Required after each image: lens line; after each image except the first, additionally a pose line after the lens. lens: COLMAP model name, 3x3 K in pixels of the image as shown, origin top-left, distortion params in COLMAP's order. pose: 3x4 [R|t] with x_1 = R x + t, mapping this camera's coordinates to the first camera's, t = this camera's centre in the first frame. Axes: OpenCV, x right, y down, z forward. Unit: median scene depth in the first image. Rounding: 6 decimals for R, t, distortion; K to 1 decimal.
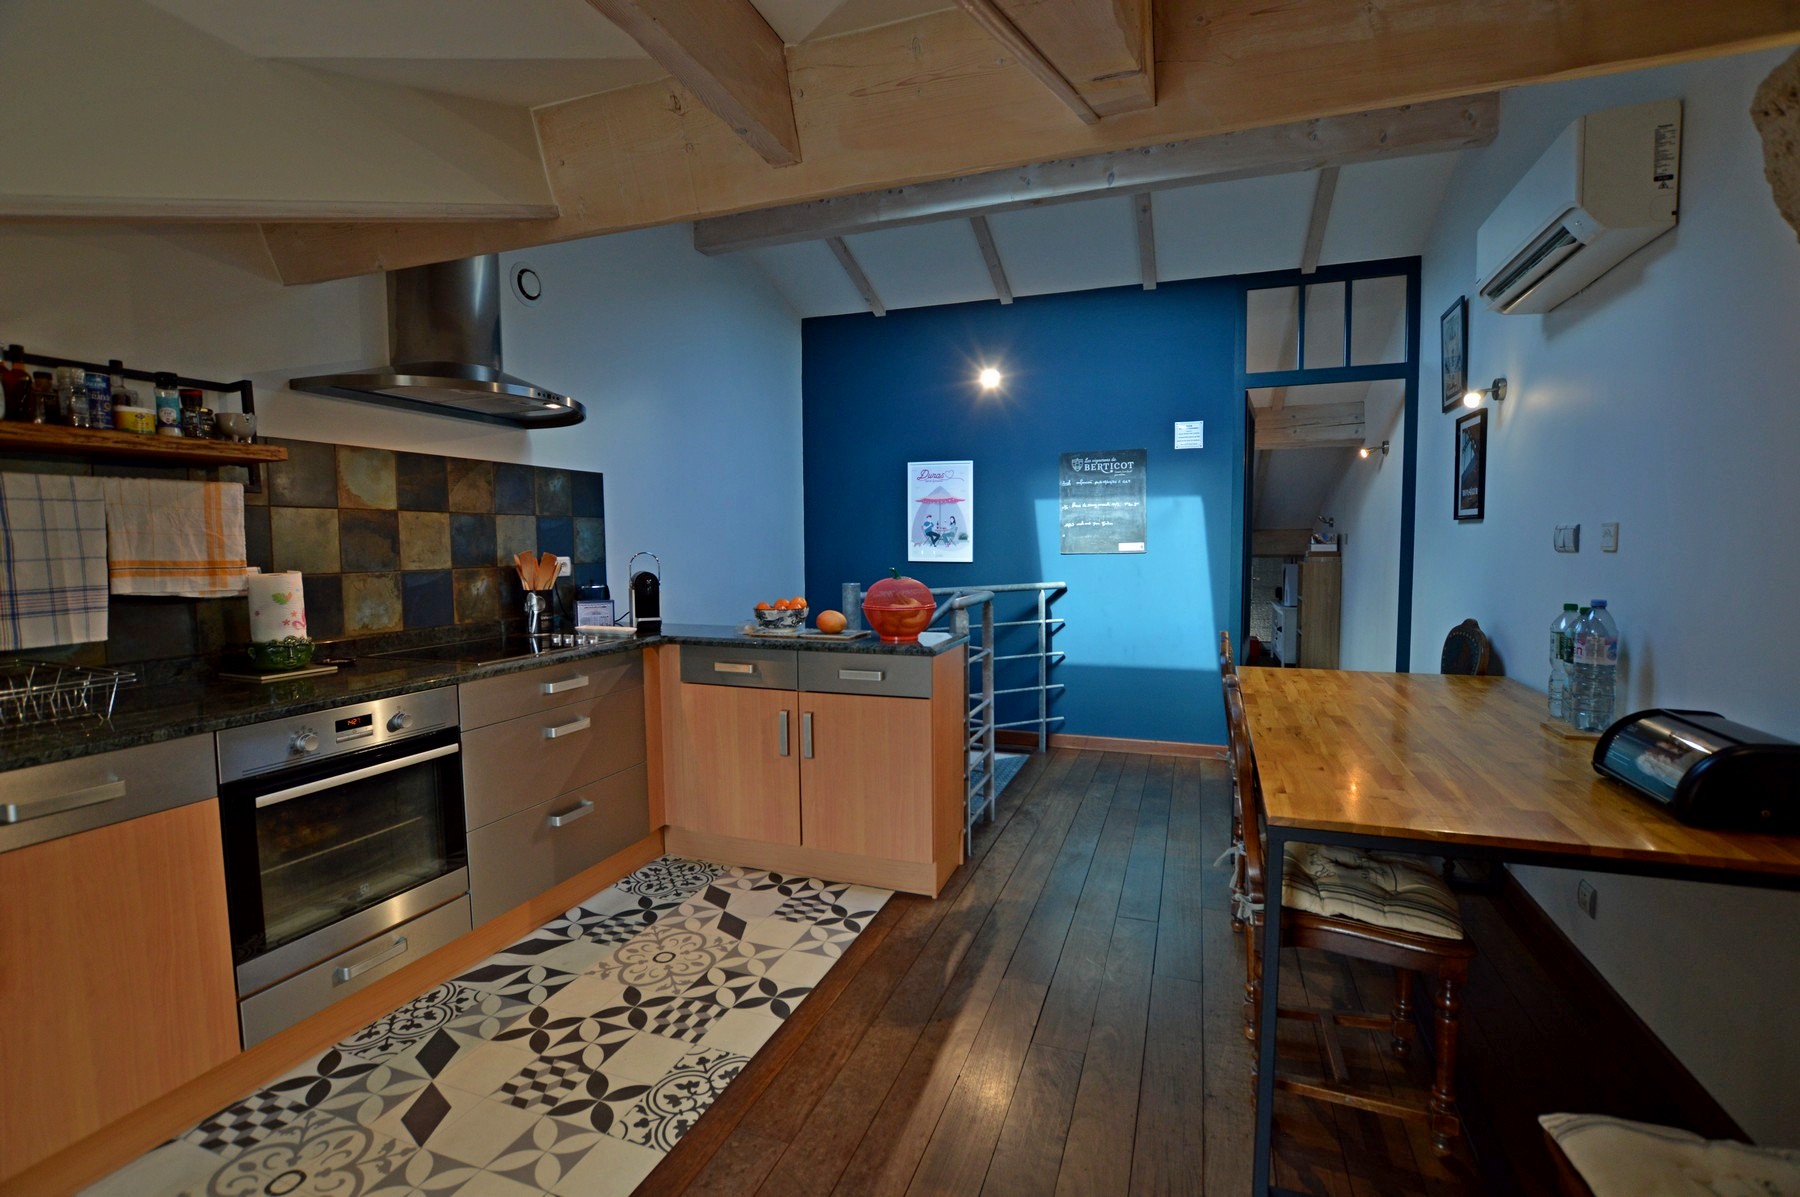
lens RADIAL K [[810.5, 0, 901.4], [0, 810.5, 594.1], [0, 0, 1]] dist [-0.006177, -0.000405]
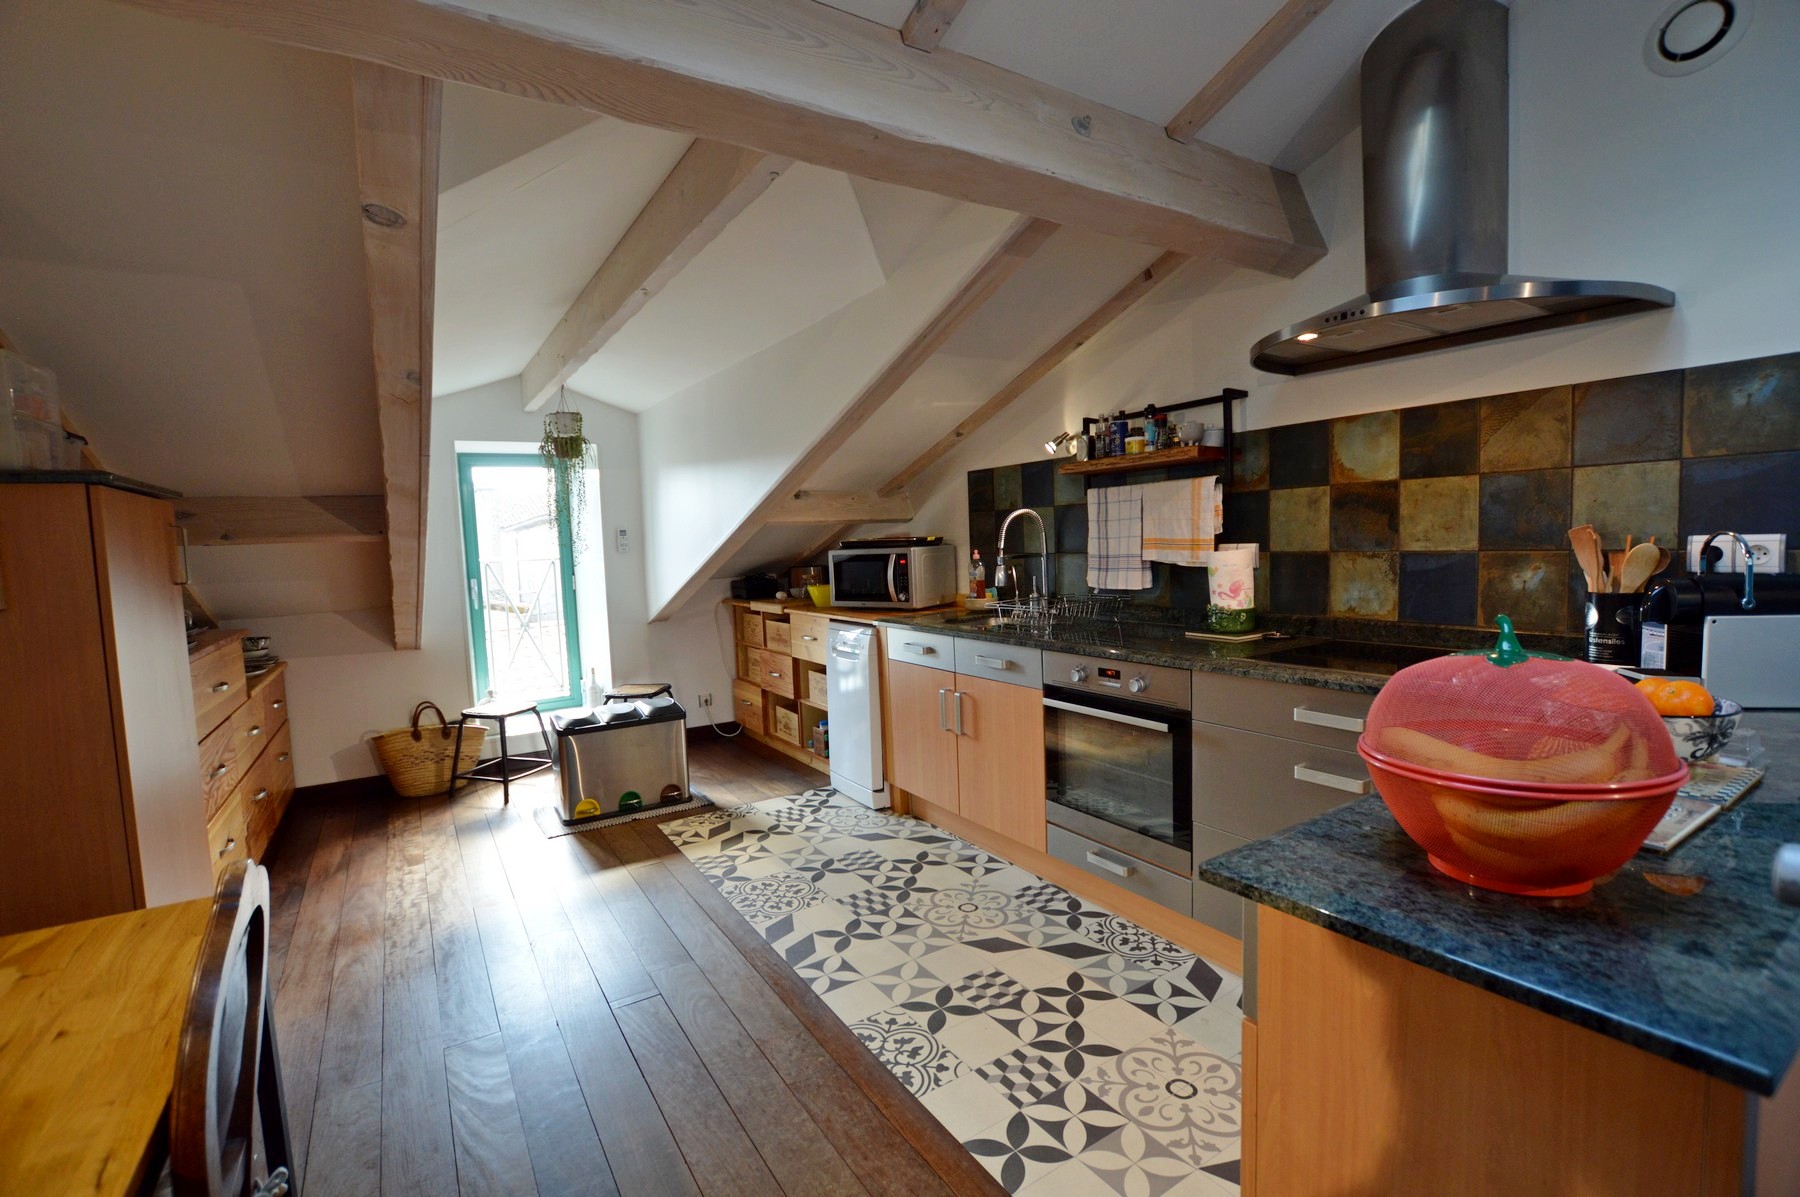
lens RADIAL K [[810.5, 0, 904.0], [0, 810.5, 599.3], [0, 0, 1]] dist [-0.006177, -0.000405]
pose [[-0.601043, 0.087821, -0.794377, 0.434982], [-0.012659, 0.992774, 0.119333, -0.085984], [0.799116, 0.081780, -0.595588, 1.284926]]
